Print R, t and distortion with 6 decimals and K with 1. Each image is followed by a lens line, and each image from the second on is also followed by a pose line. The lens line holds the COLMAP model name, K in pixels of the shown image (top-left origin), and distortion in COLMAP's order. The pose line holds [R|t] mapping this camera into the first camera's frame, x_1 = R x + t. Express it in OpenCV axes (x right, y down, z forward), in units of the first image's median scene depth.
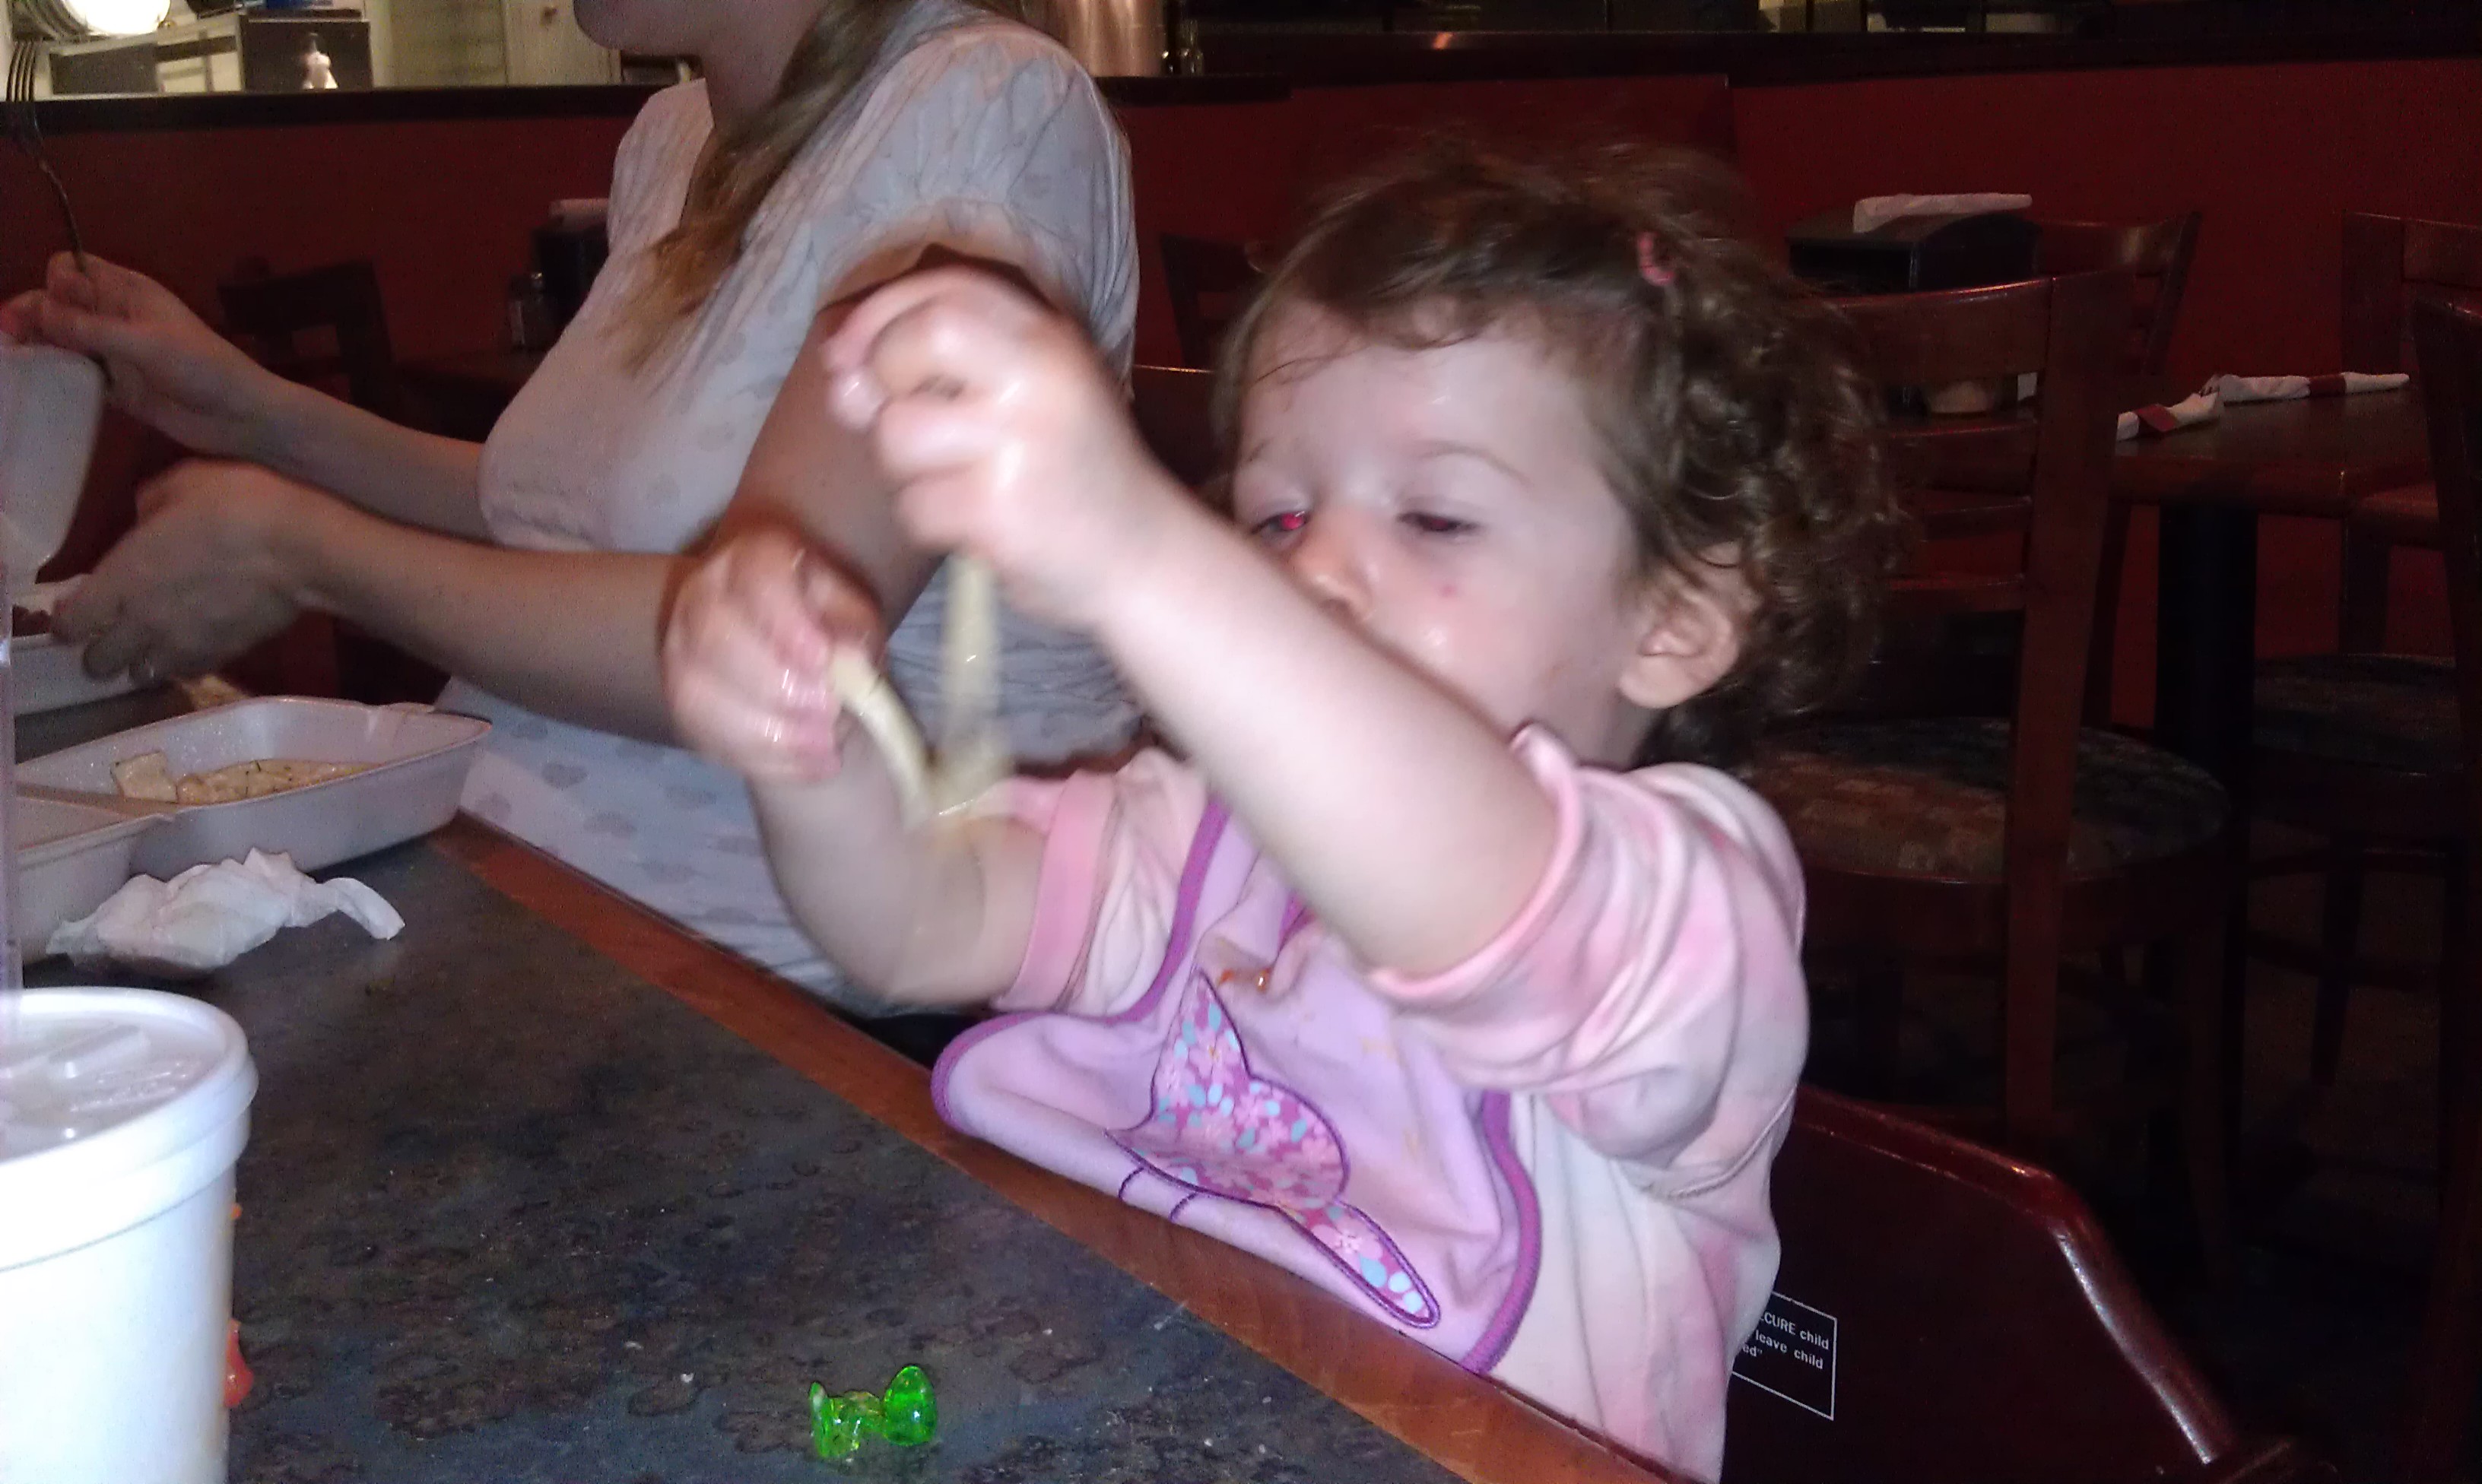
lens RADIAL K [[2527.9, 0, 1218.1], [0, 2527.9, 723.2], [0, 0, 1]] dist [-0.060242, 0.000000]
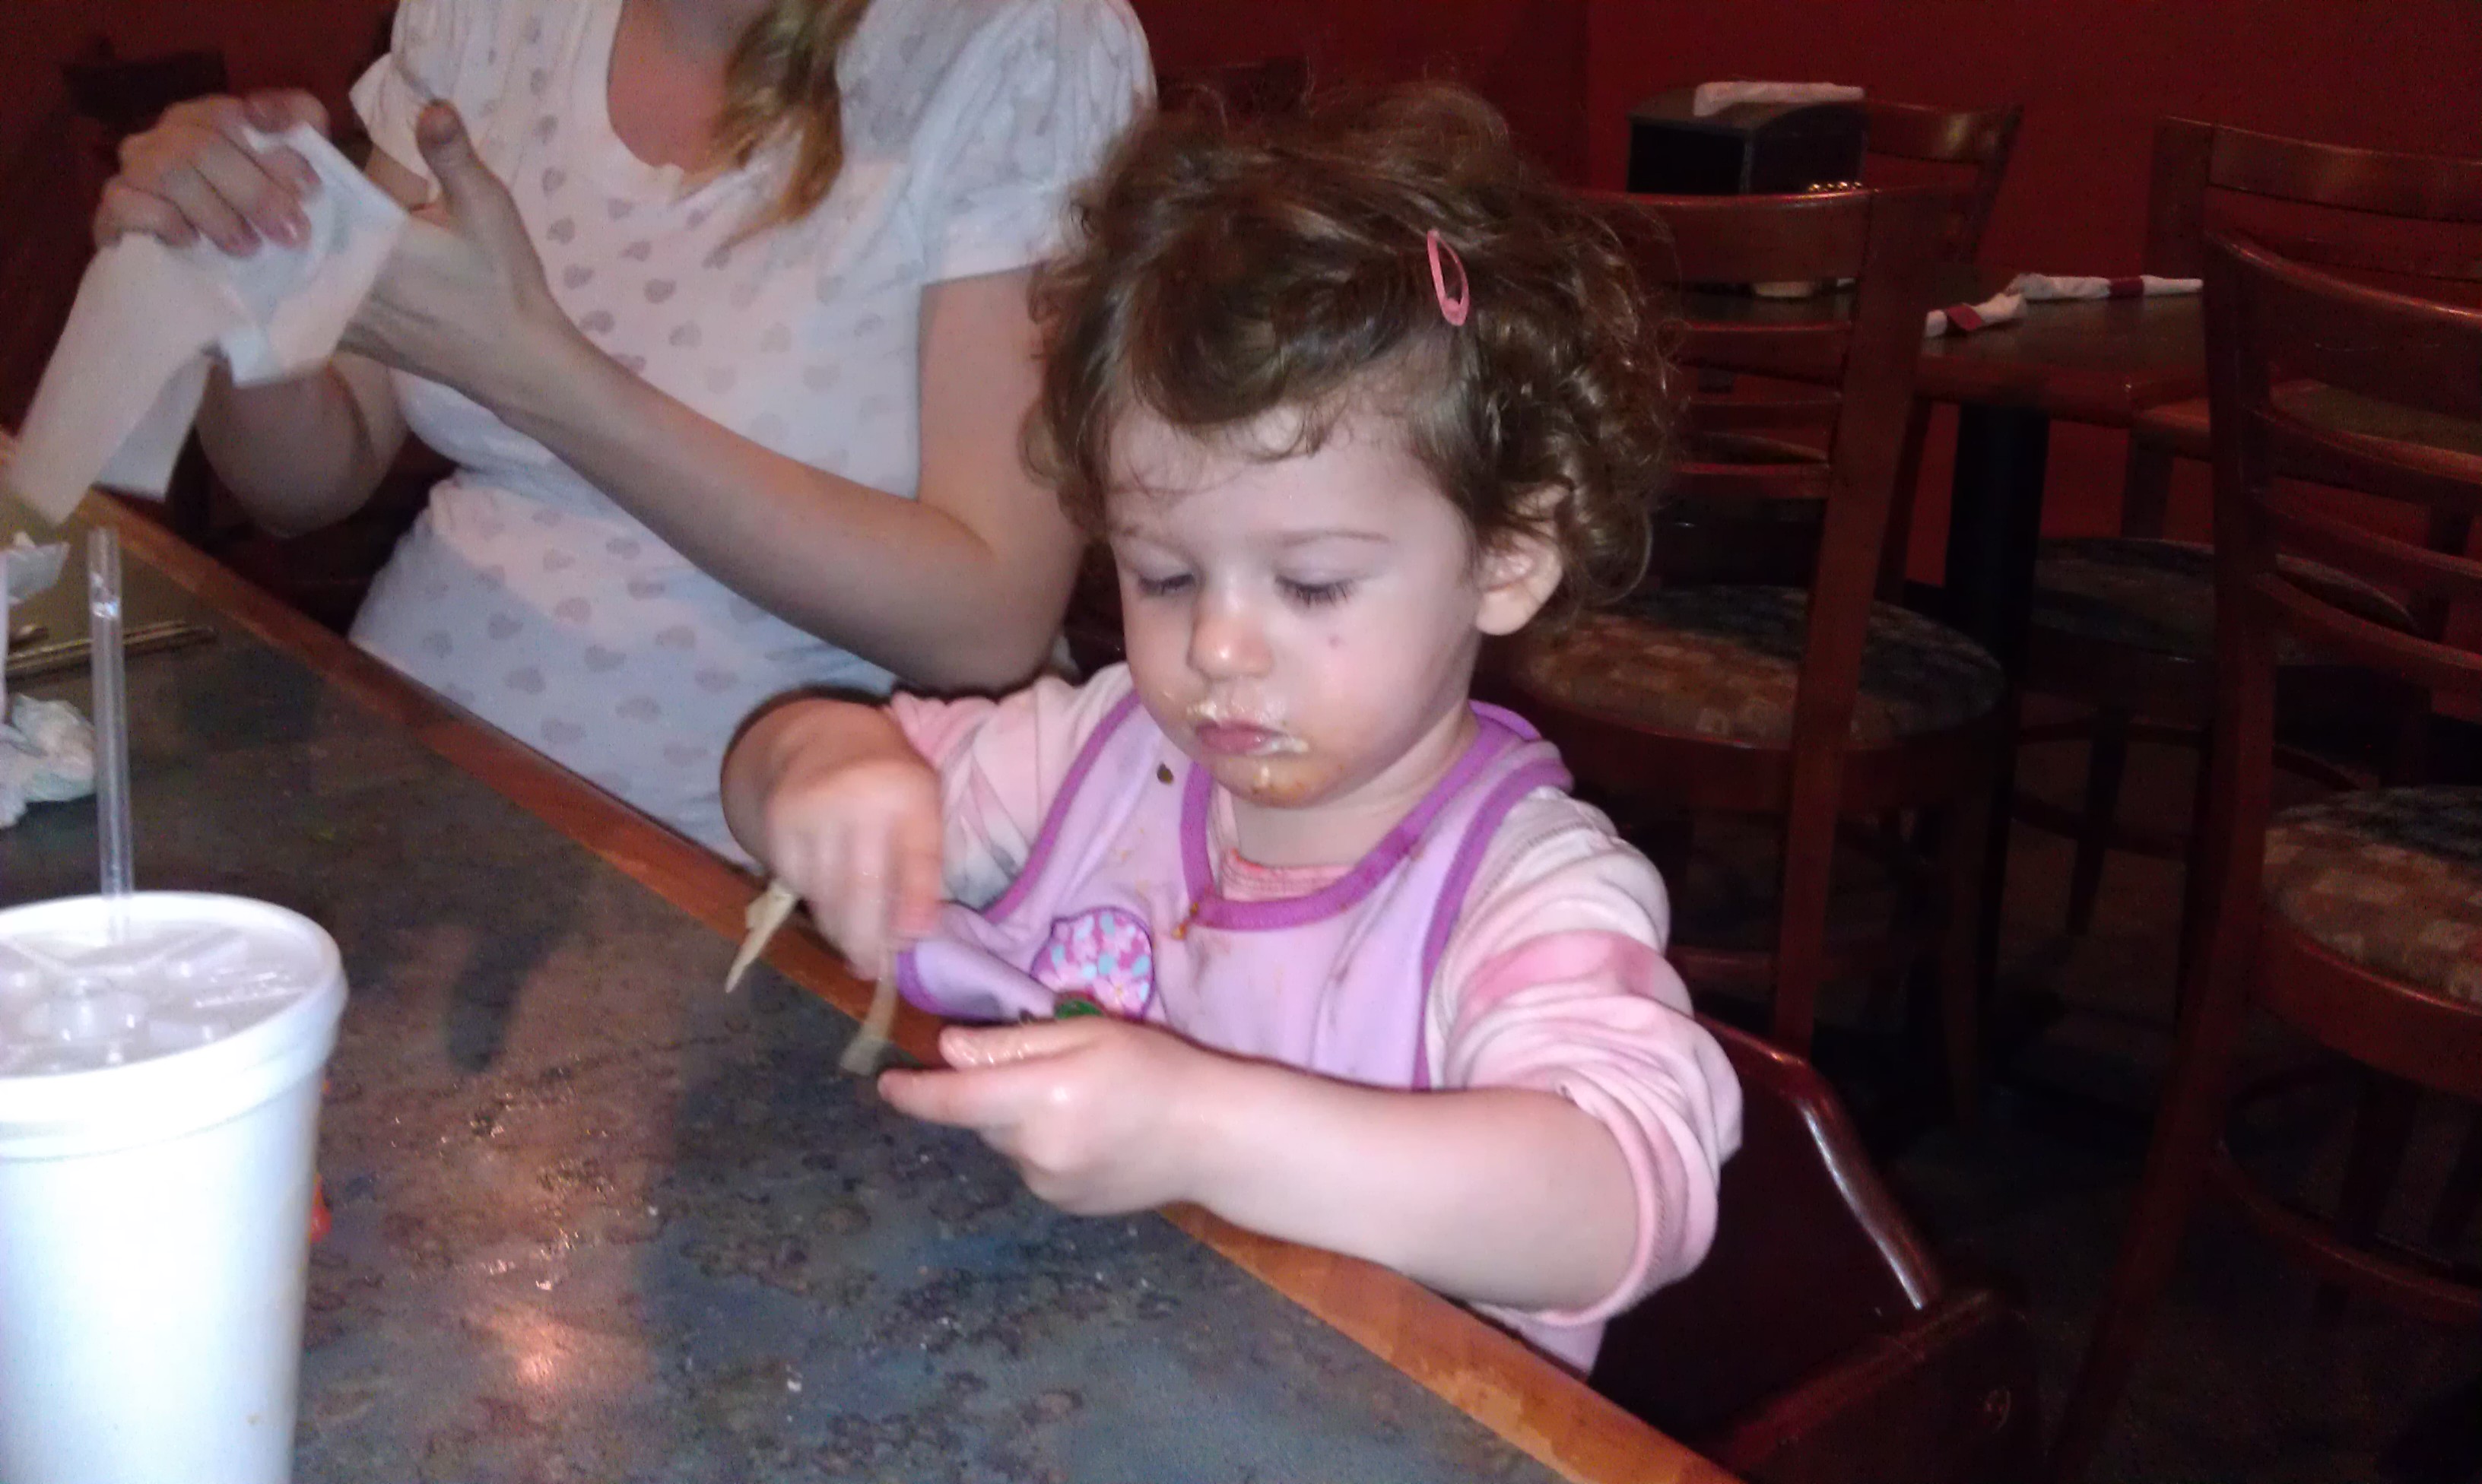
lens RADIAL K [[2500.4, 0, 1208.0], [0, 2500.4, 794.6], [0, 0, 1]] dist [-0.048064, 0.000000]
pose [[0.996864, 0.034798, 0.071074, -0.021710], [-0.042215, 0.993504, 0.105676, -0.035323], [-0.066935, -0.108345, 0.991857, -0.081131]]
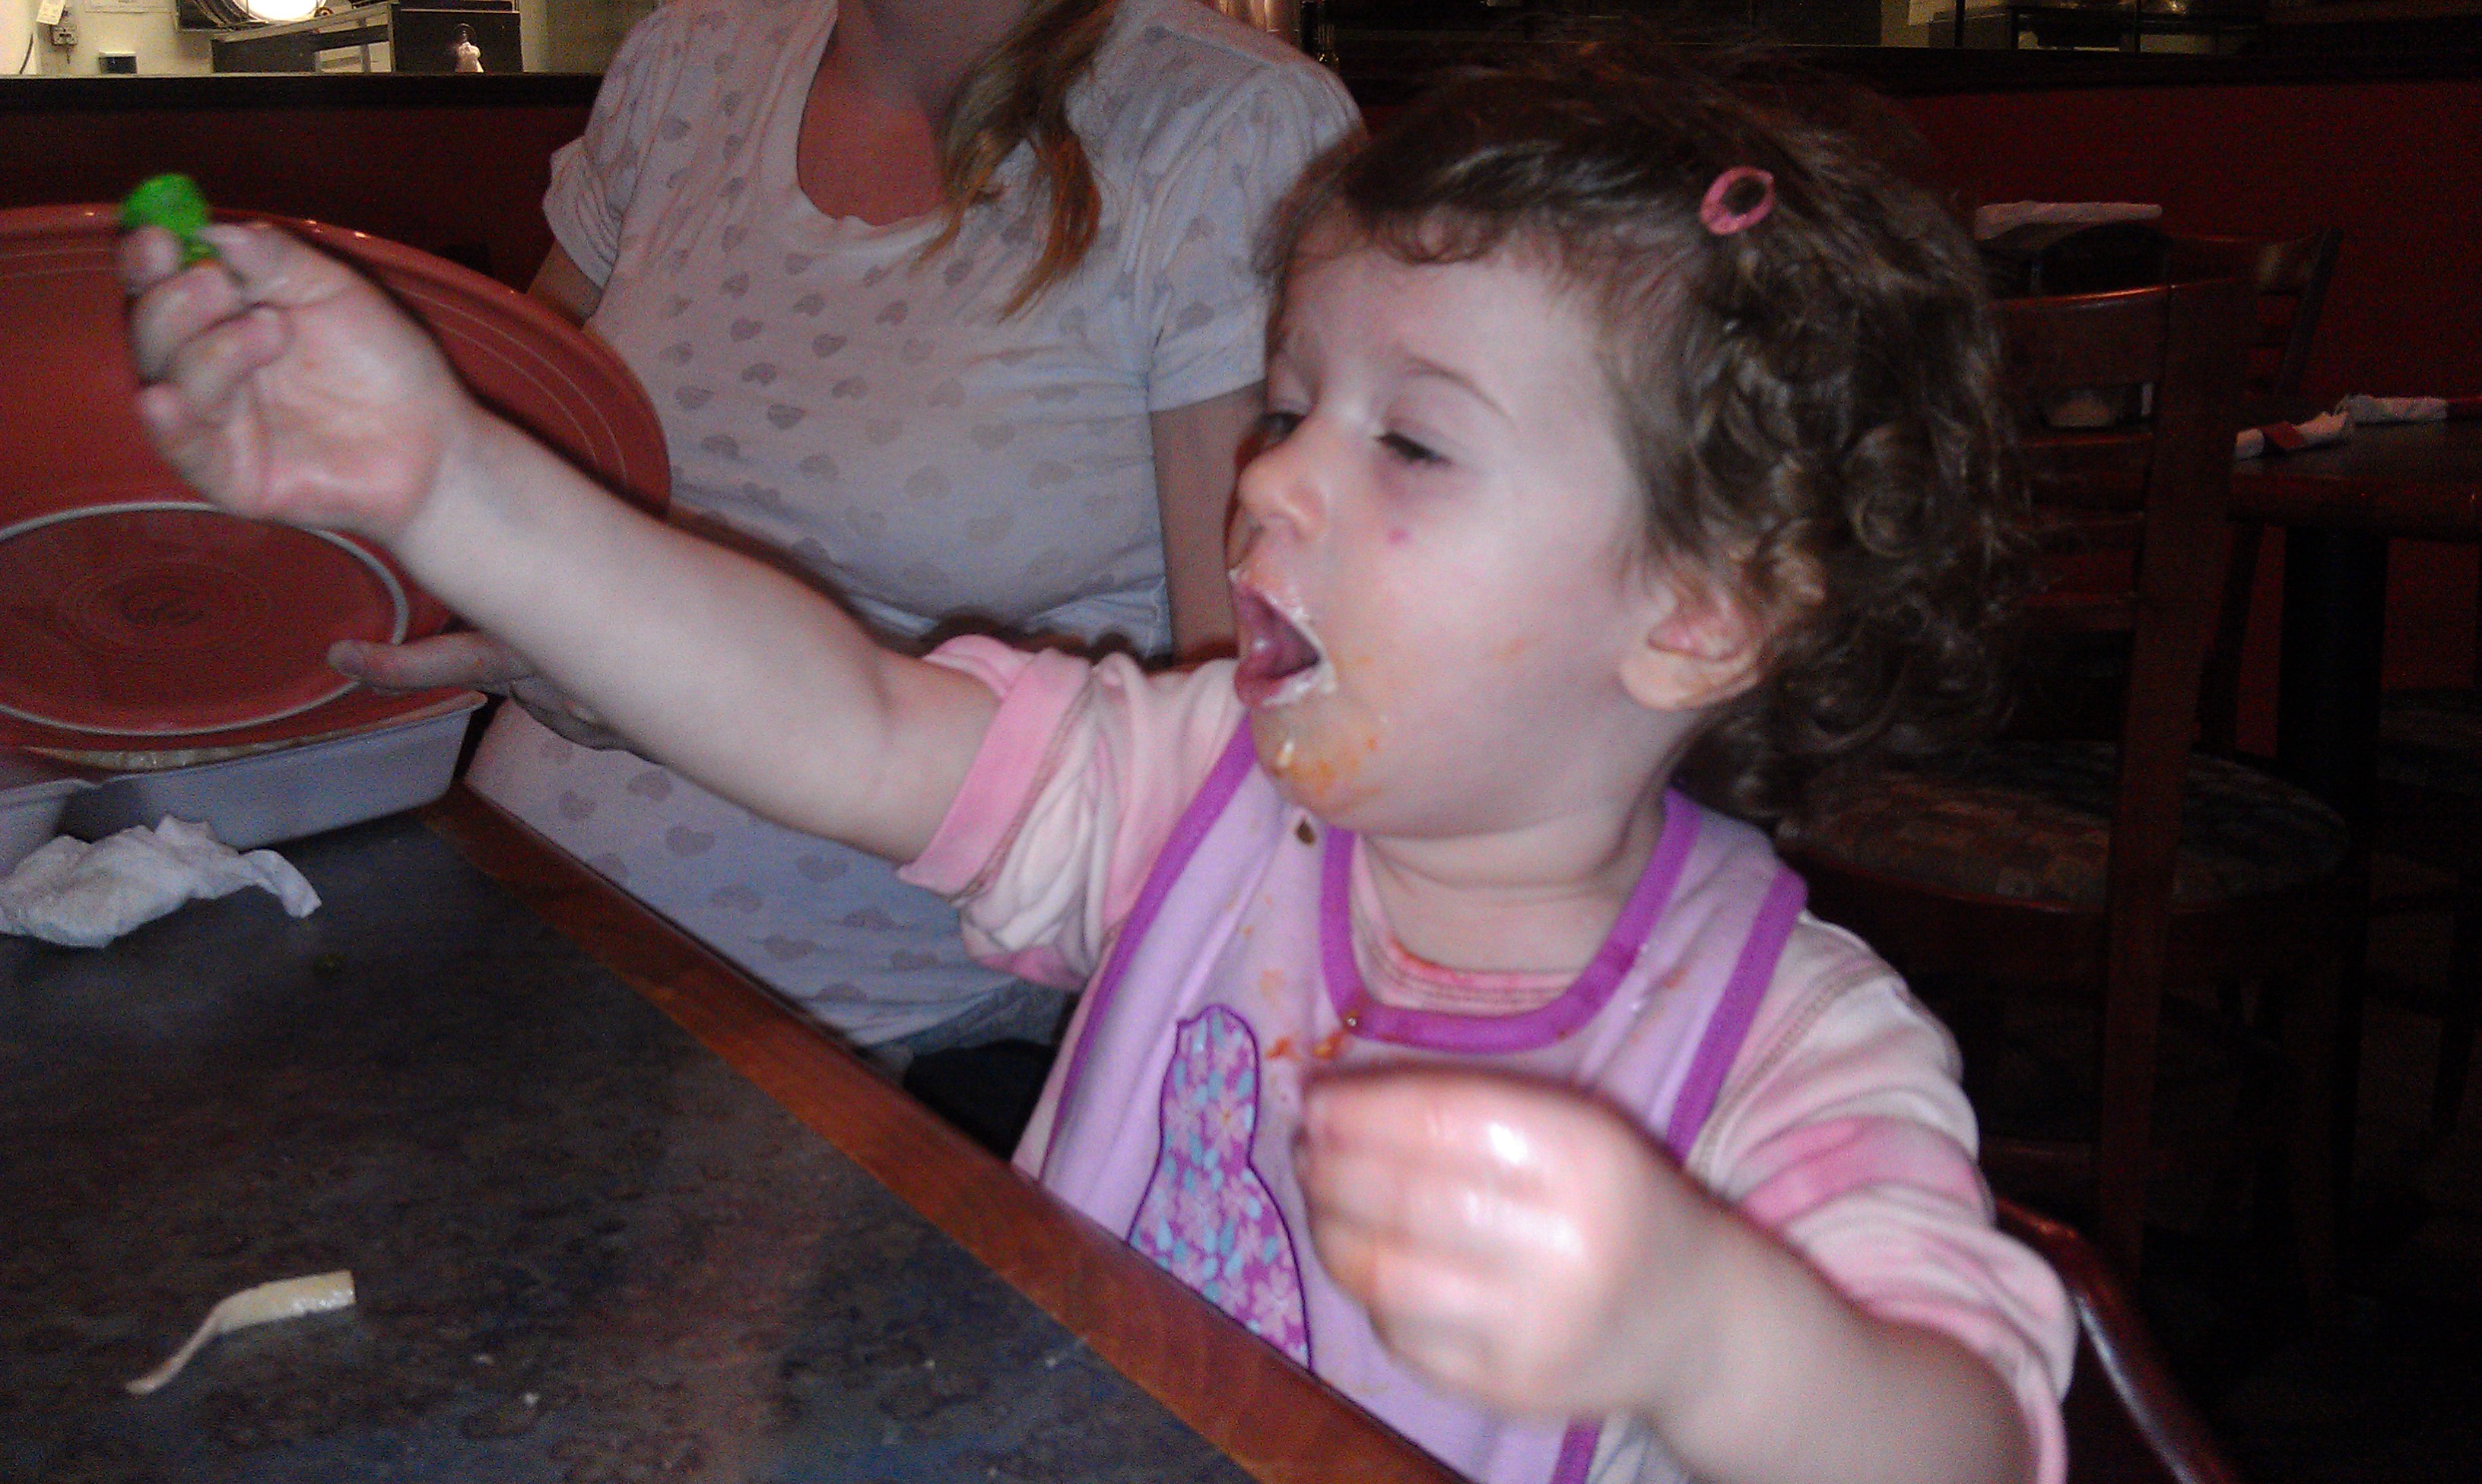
lens RADIAL K [[2500.4, 0, 1240.7], [0, 2500.4, 736.3], [0, 0, 1]] dist [-0.048064, 0.000000]
pose [[0.998479, 0.028866, -0.046978, 0.042996], [-0.028746, 0.999582, 0.003227, 0.004278], [0.047052, -0.001871, 0.998891, 0.054699]]
